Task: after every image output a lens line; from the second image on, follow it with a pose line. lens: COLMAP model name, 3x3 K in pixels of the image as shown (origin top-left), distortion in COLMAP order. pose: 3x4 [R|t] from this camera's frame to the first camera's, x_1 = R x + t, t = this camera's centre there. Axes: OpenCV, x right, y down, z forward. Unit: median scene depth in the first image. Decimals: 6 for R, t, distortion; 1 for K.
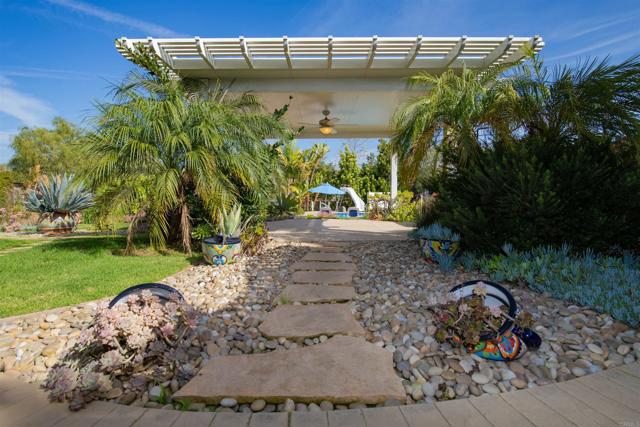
lens RADIAL K [[321.0, 0, 320.0], [0, 321.0, 213.5], [0, 0, 1]] dist [-0.003494, -0.000160]
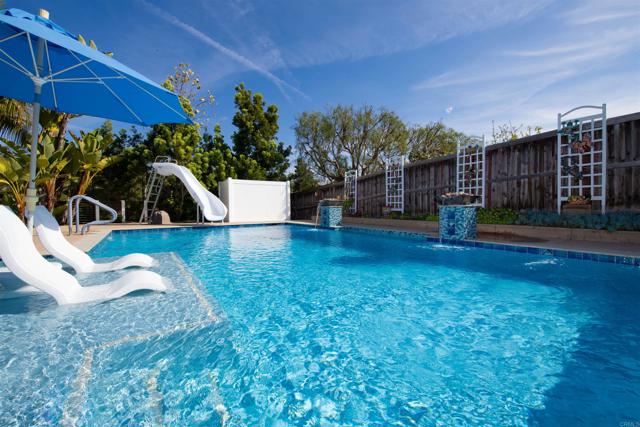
lens RADIAL K [[258.0, 0, 320.0], [0, 258.0, 213.5], [0, 0, 1]] dist [-0.018351, -0.000356]
pose [[0.801793, -0.016115, 0.597384, 0.038032], [0.034703, 0.999205, -0.019622, -0.005290], [-0.596593, 0.036464, 0.801715, 0.618978]]
